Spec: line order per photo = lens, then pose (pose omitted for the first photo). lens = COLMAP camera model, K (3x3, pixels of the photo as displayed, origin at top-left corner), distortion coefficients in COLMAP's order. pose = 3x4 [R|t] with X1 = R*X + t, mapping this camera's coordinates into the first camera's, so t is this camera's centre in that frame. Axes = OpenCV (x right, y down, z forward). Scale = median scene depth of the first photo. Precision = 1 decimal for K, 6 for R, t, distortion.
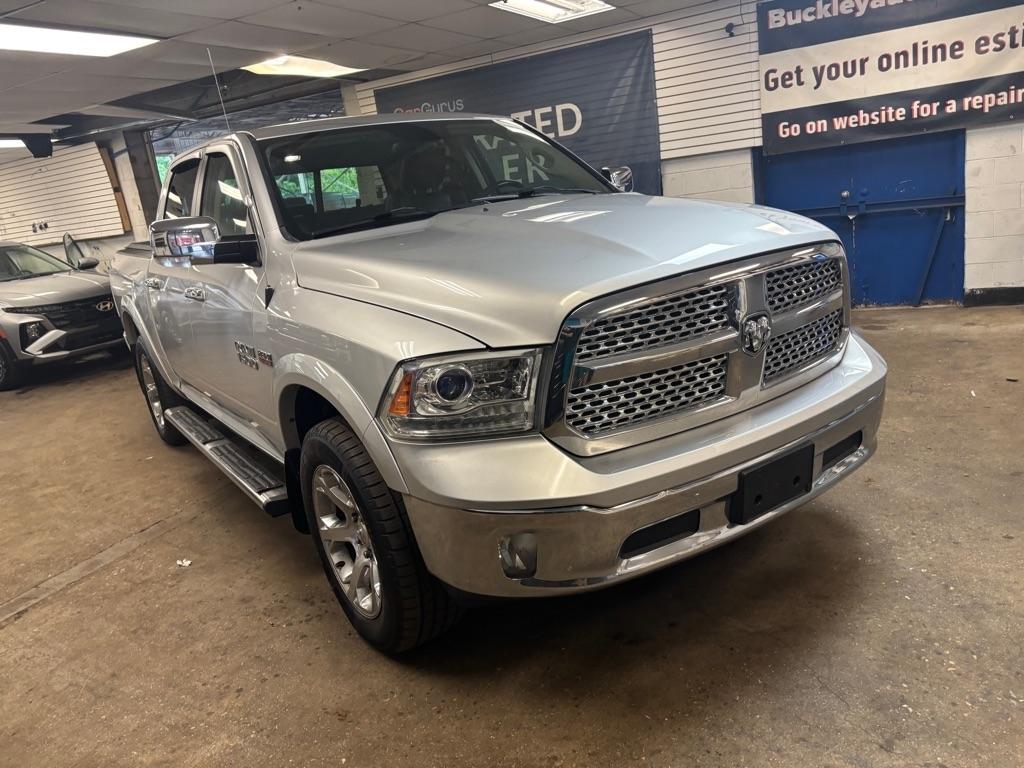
lens RADIAL K [[789.2, 0, 509.0], [0, 789.2, 388.2], [0, 0, 1]] dist [0.047360, -0.055779]
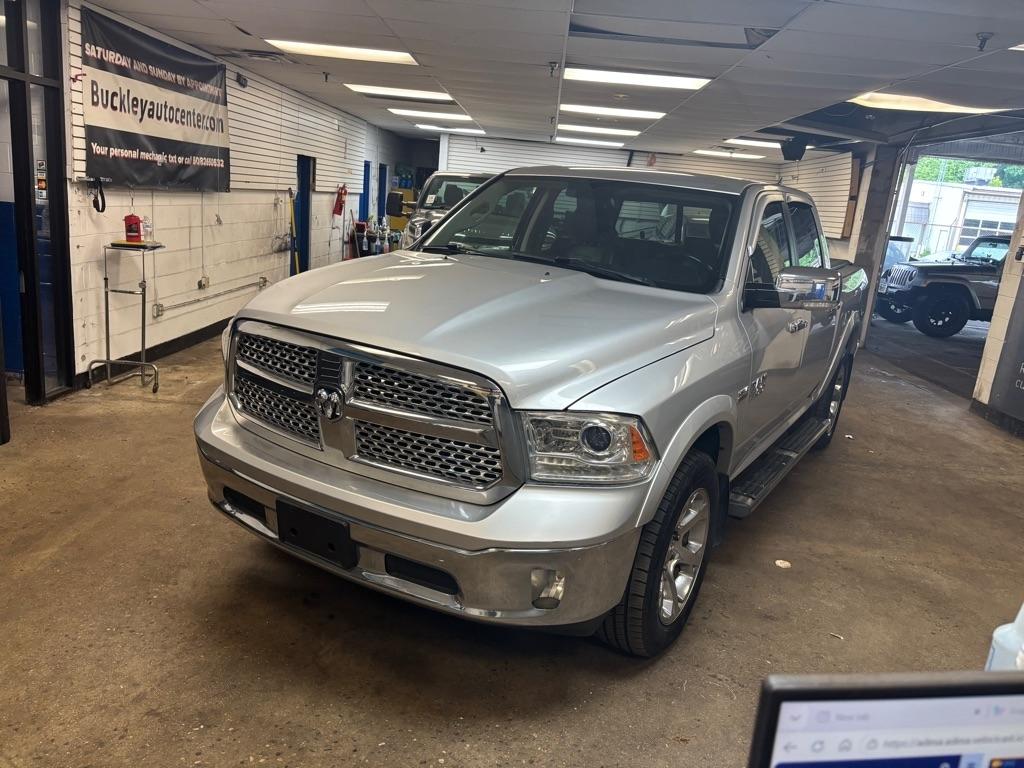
lens RADIAL K [[789.2, 0, 528.3], [0, 789.2, 386.0], [0, 0, 1]] dist [0.047360, -0.055779]
pose [[0.409601, 0.366260, -0.835512, 0.316562], [-0.359729, 0.906500, 0.221025, -0.101109], [0.838345, 0.210026, 0.503057, 0.153042]]
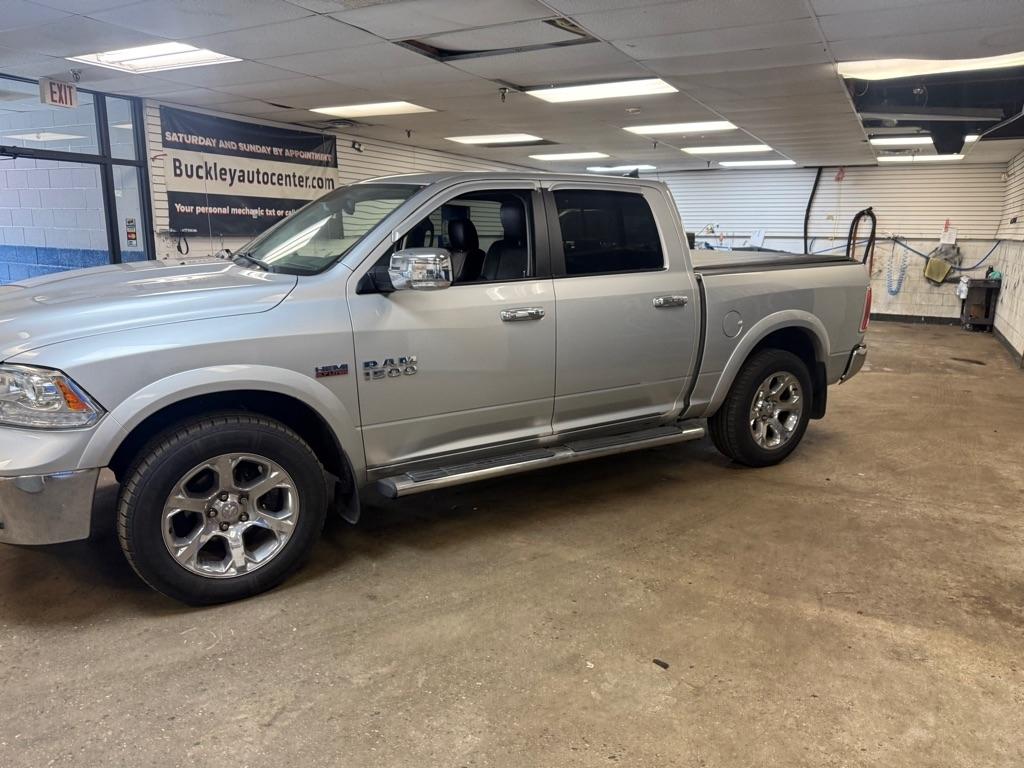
lens RADIAL K [[738.9, 0, 514.8], [0, 738.9, 387.0], [0, 0, 1]] dist [0.044575, -0.058526]
pose [[-0.025805, 0.328254, -0.944237, 0.382231], [-0.254020, 0.911395, 0.323779, -0.175730], [0.966855, 0.248210, 0.059865, 0.458494]]
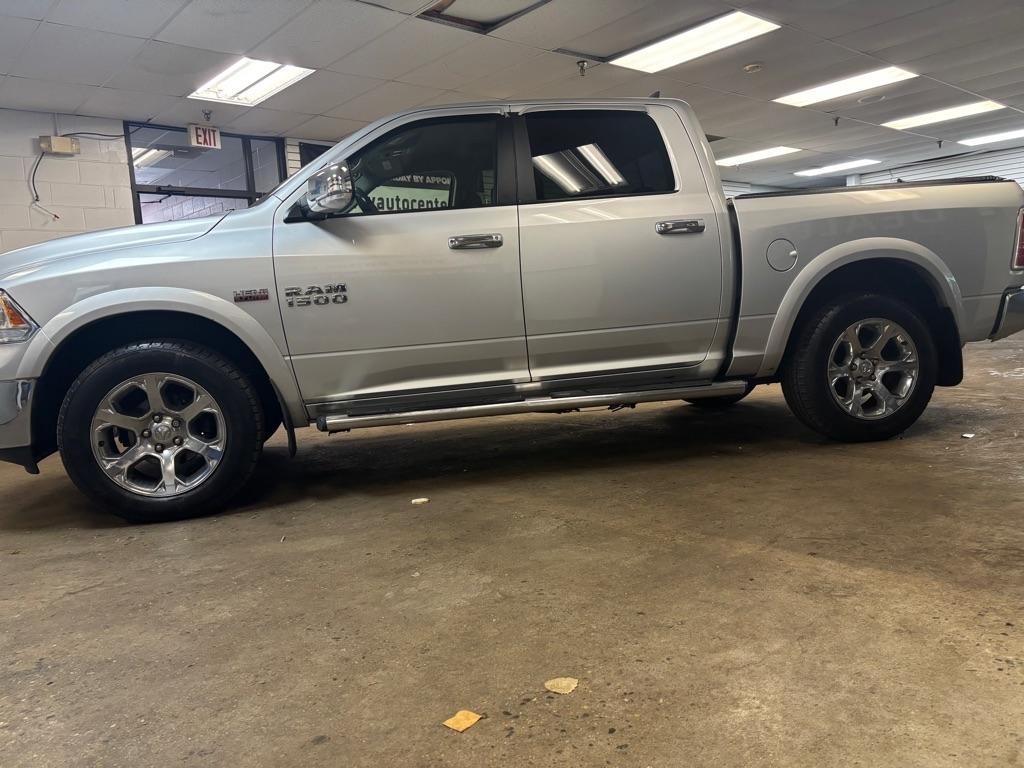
lens RADIAL K [[789.2, 0, 508.7], [0, 789.2, 386.4], [0, 0, 1]] dist [0.047360, -0.055779]
pose [[-0.368148, 0.235126, -0.899546, 0.358733], [-0.117664, 0.947935, 0.295929, -0.135581], [0.922292, 0.214790, -0.321314, 0.625353]]
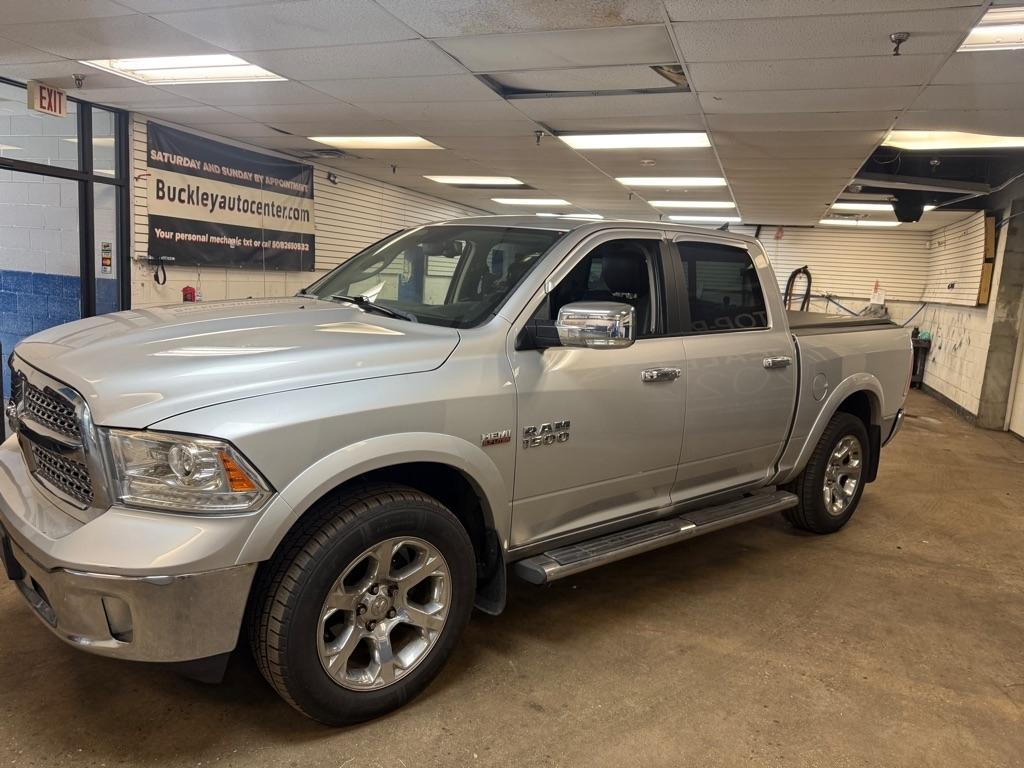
lens RADIAL K [[738.9, 0, 490.5], [0, 738.9, 377.3], [0, 0, 1]] dist [0.044575, -0.058526]
pose [[0.094514, 0.269661, -0.958306, 0.337142], [-0.313941, 0.921571, 0.228361, -0.141320], [0.944727, 0.279268, 0.171759, 0.341504]]
